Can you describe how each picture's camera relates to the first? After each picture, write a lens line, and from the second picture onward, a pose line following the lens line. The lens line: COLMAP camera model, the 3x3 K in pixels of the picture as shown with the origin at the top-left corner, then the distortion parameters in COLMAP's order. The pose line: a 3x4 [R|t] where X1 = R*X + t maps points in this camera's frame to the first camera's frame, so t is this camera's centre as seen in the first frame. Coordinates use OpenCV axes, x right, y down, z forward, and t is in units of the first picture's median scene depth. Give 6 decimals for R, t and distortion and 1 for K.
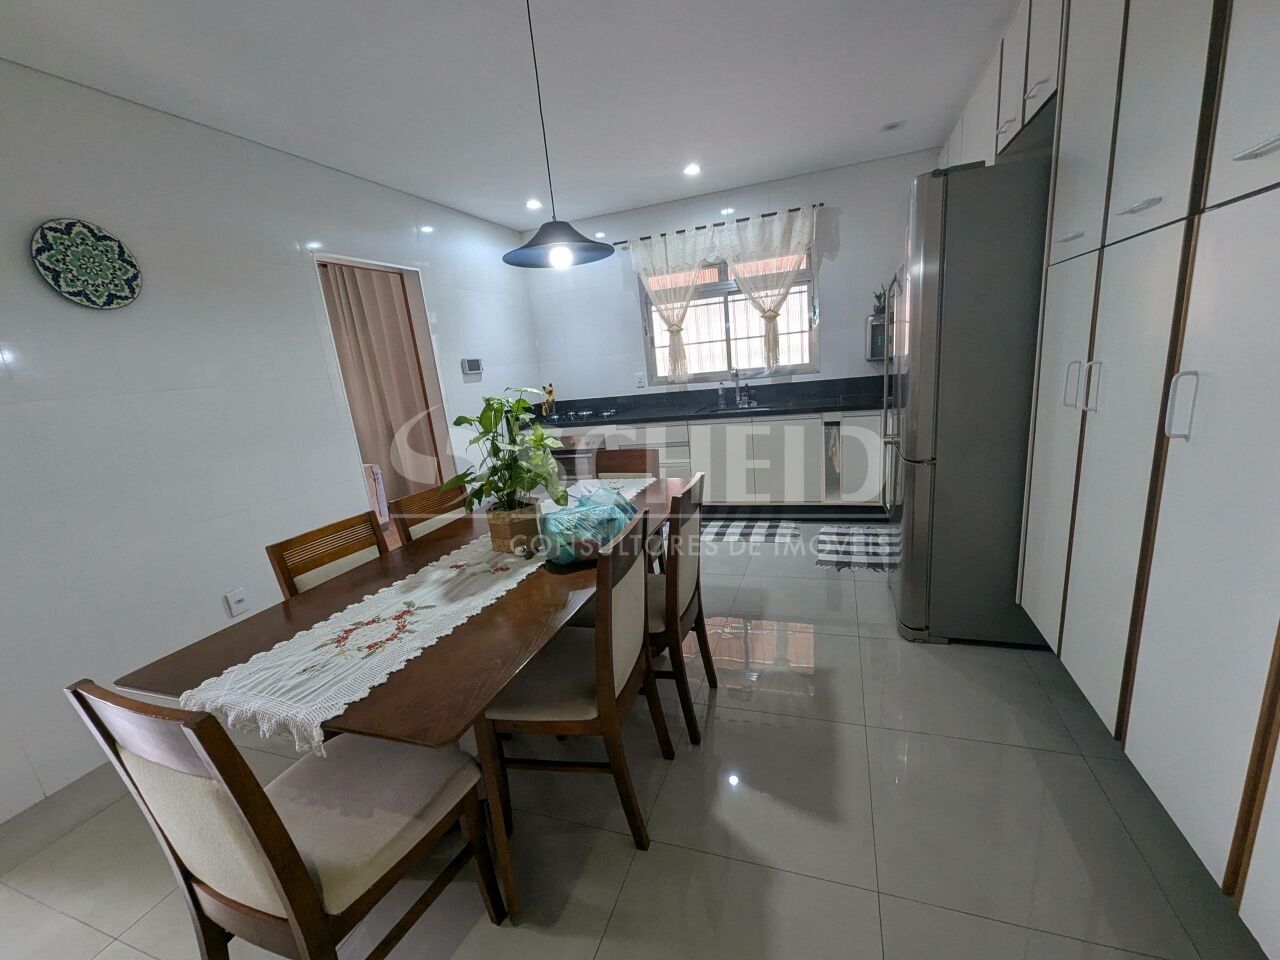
lens RADIAL K [[531.0, 0, 644.1], [0, 531.0, 490.4], [0, 0, 1]] dist [0.001465, 0.000503]
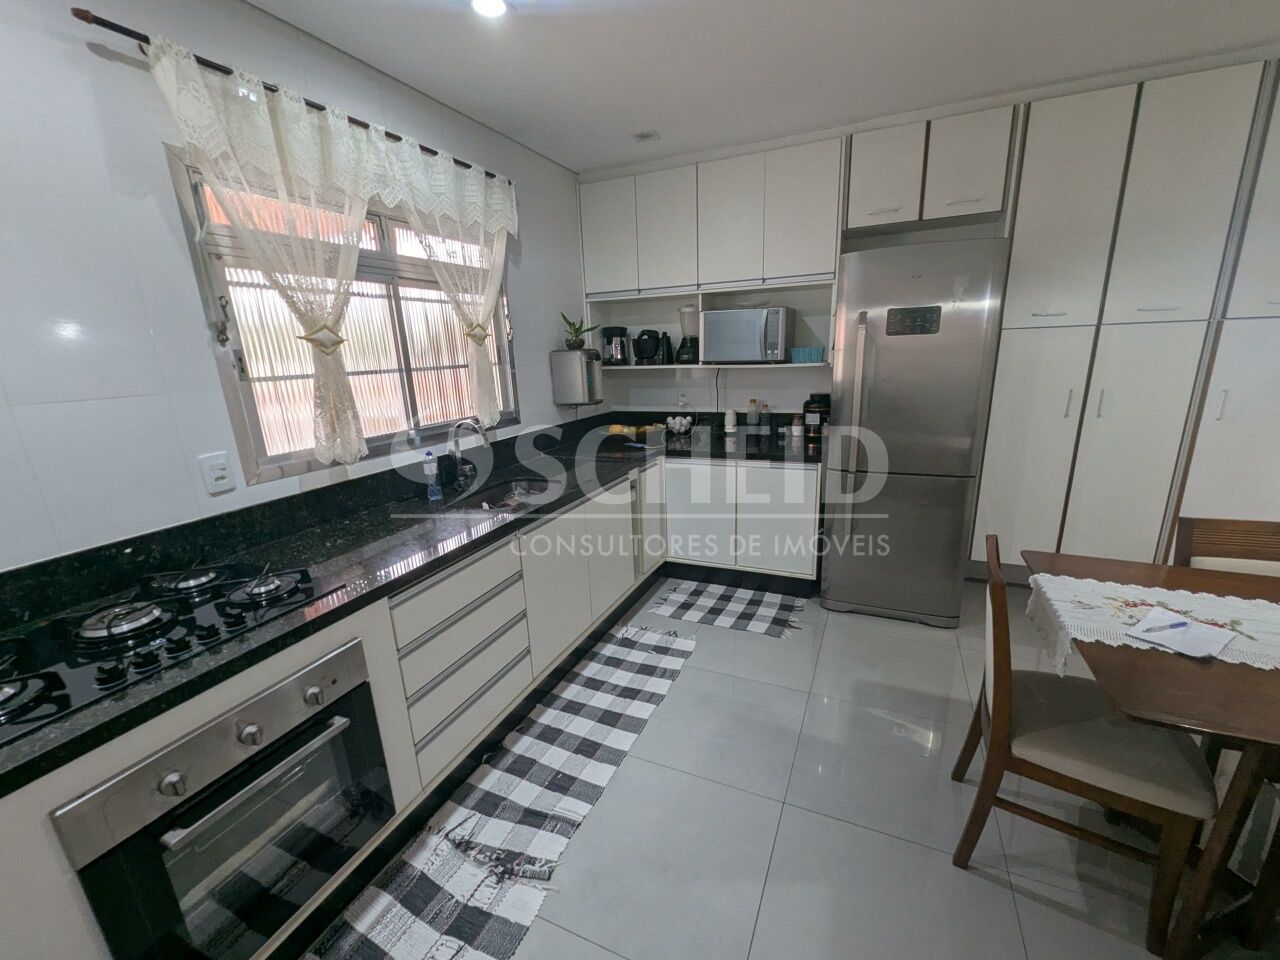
lens RADIAL K [[531.0, 0, 644.1], [0, 531.0, 490.4], [0, 0, 1]] dist [0.001465, 0.000503]
pose [[0.104315, -0.165621, 0.980657, -0.351608], [0.269611, 0.953822, 0.132410, -0.182940], [-0.957303, 0.250584, 0.144151, 0.751345]]
